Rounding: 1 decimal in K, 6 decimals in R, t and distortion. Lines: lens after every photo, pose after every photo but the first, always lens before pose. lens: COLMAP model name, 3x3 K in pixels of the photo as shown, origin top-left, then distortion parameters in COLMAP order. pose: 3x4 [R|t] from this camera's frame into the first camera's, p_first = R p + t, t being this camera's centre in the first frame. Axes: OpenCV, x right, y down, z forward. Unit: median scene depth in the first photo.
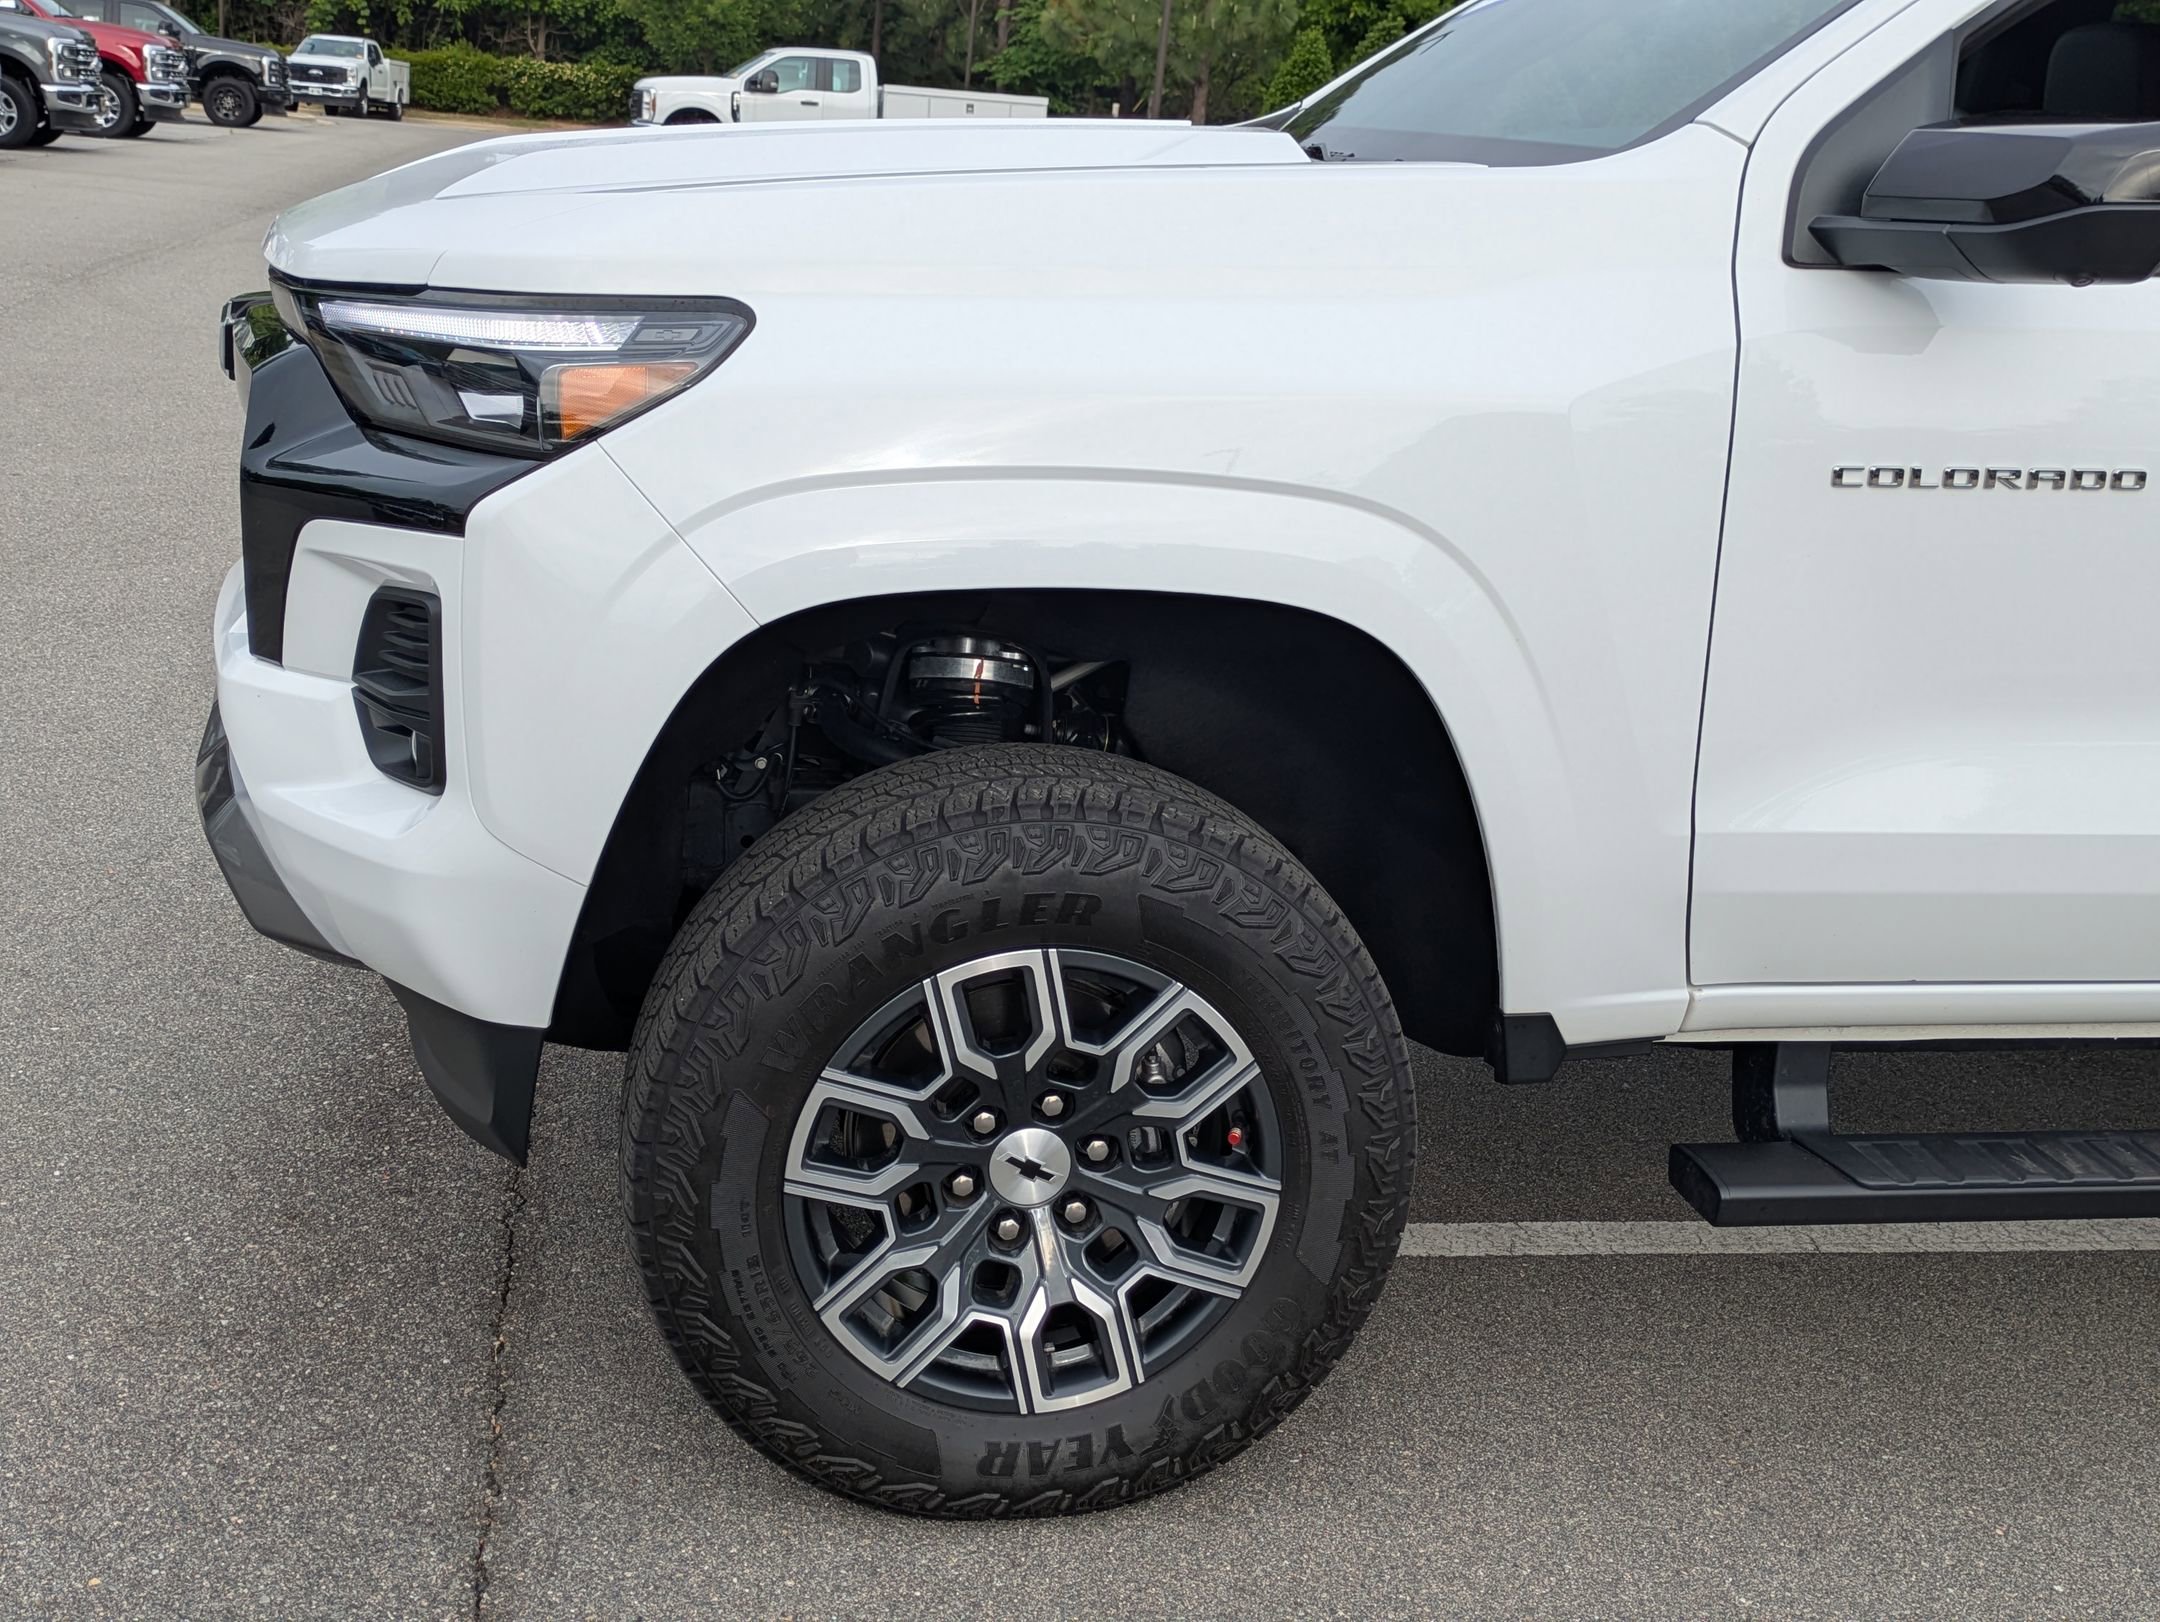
lens RADIAL K [[2467.6, 0, 1067.1], [0, 2467.6, 826.0], [0, 0, 1]] dist [0.040880, 0.000000]
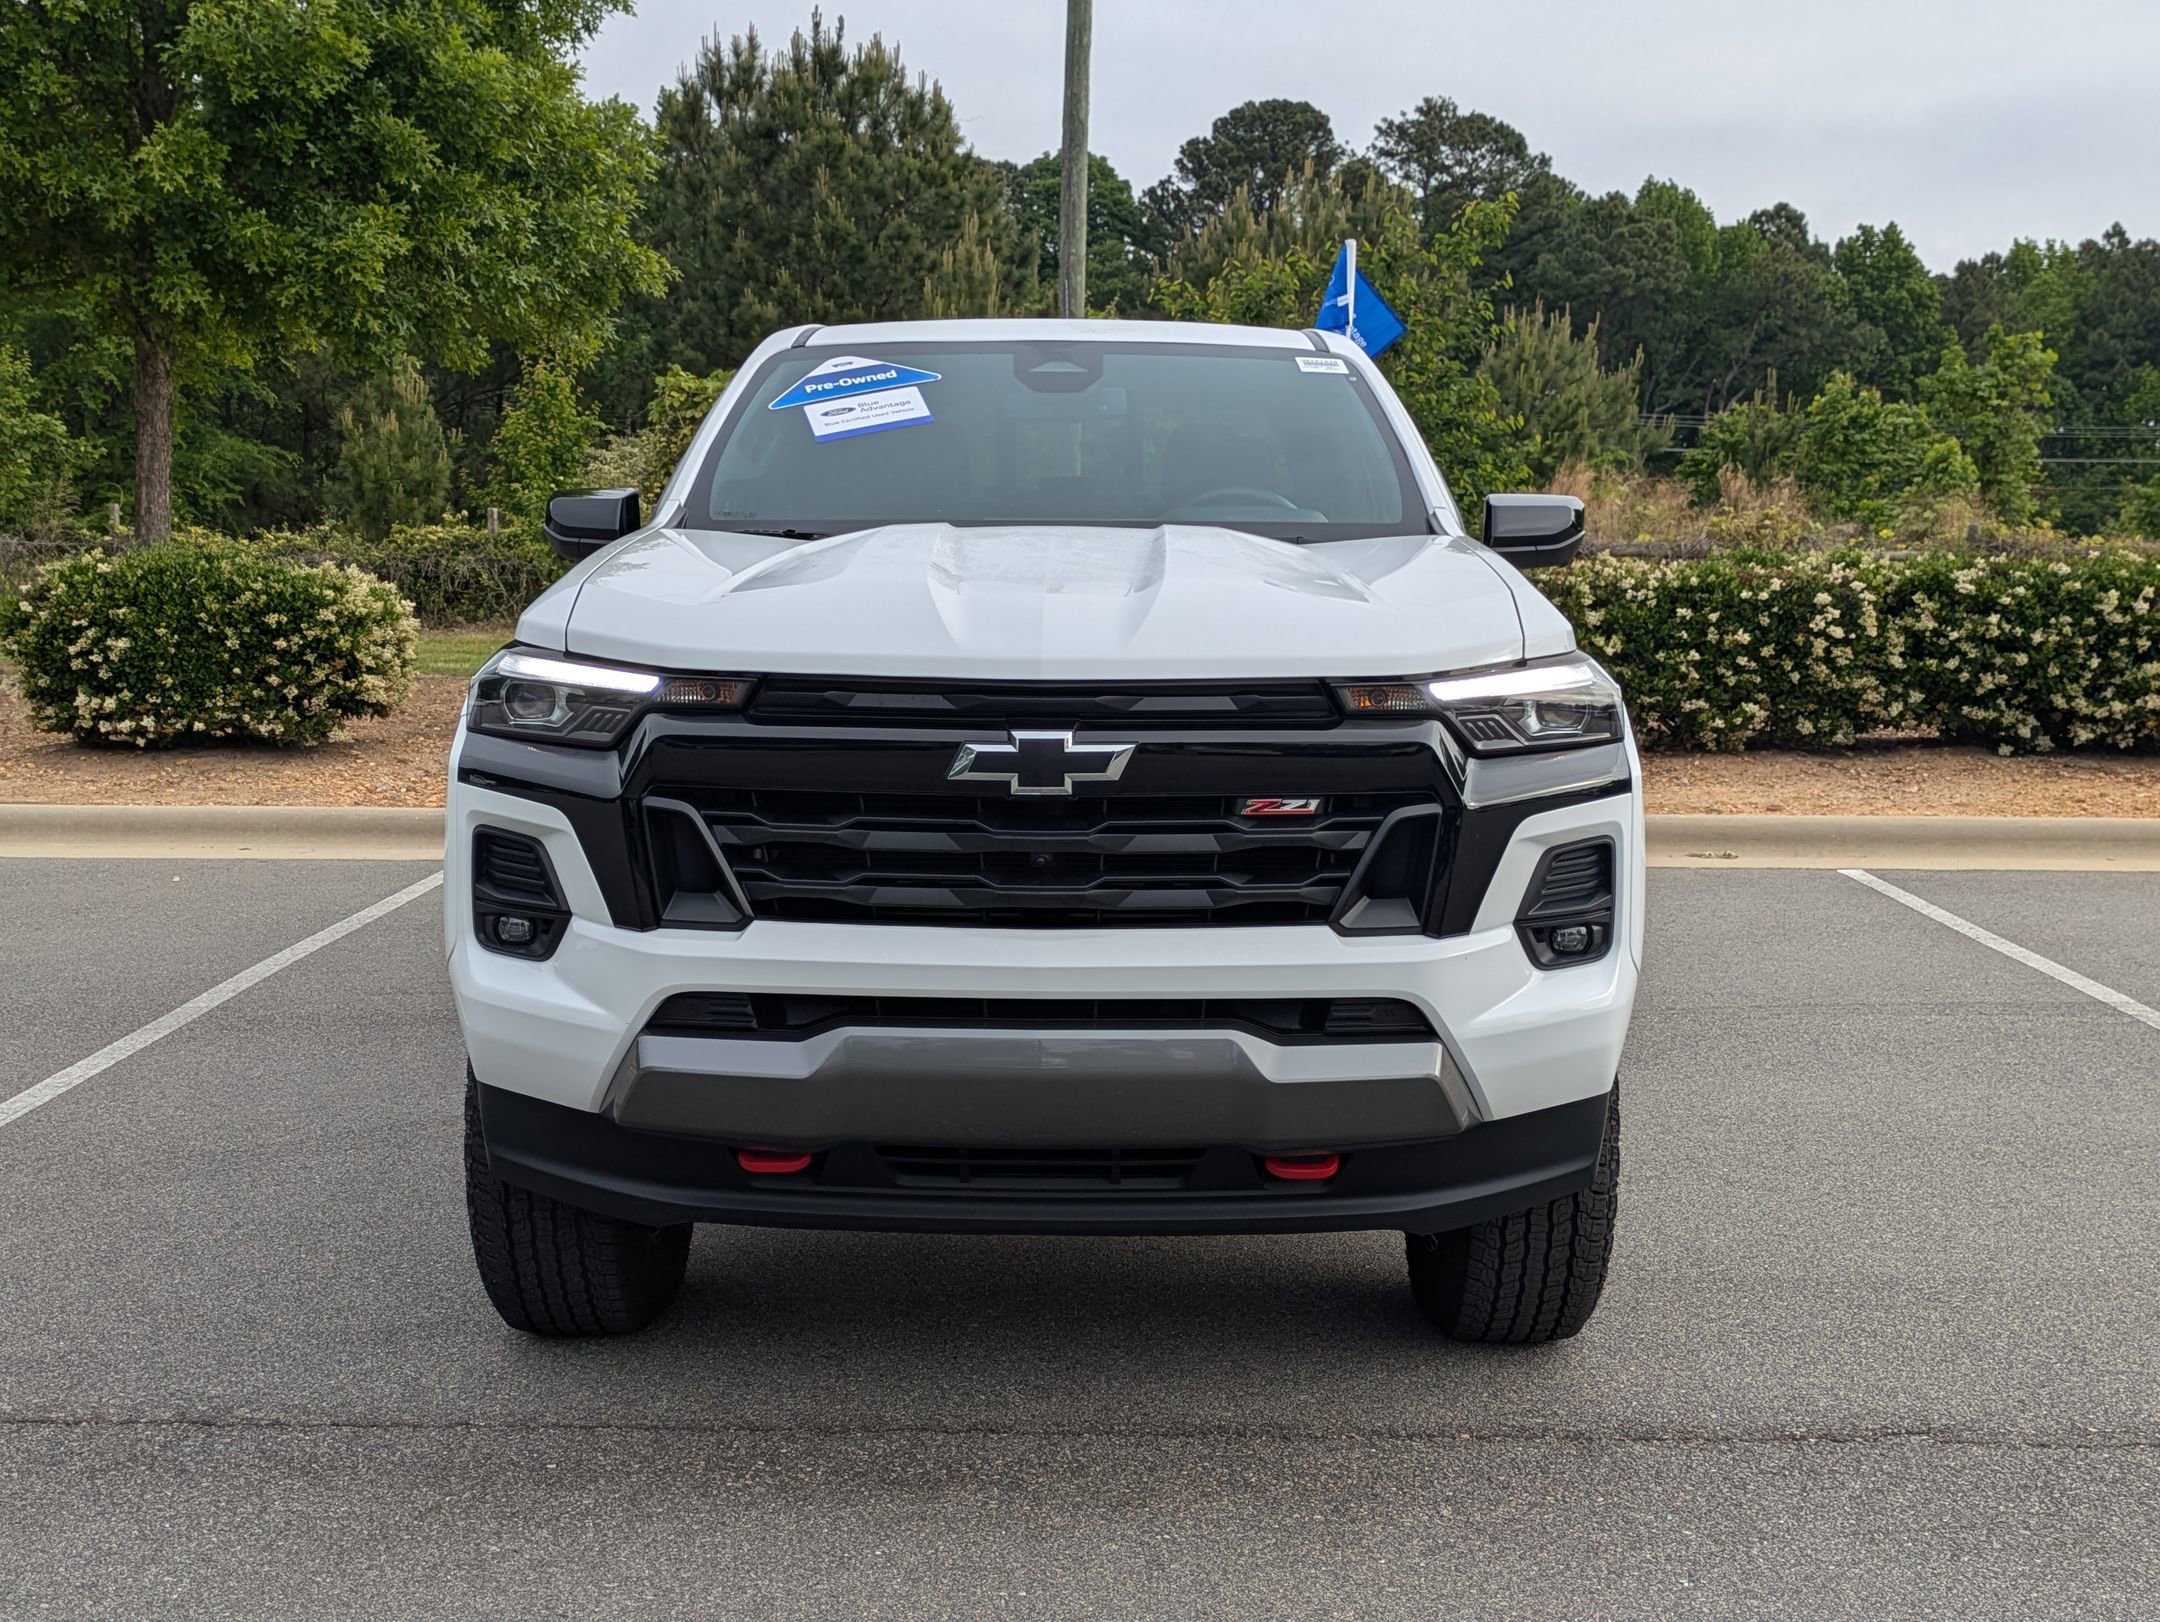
lens RADIAL K [[2467.6, 0, 1057.0], [0, 2467.6, 791.3], [0, 0, 1]] dist [0.040880, 0.000000]
pose [[0.193835, -0.177473, 0.964848, -1.725279], [0.283562, 0.951656, 0.118079, -0.378638], [-0.939160, 0.250706, 0.234789, 0.855569]]
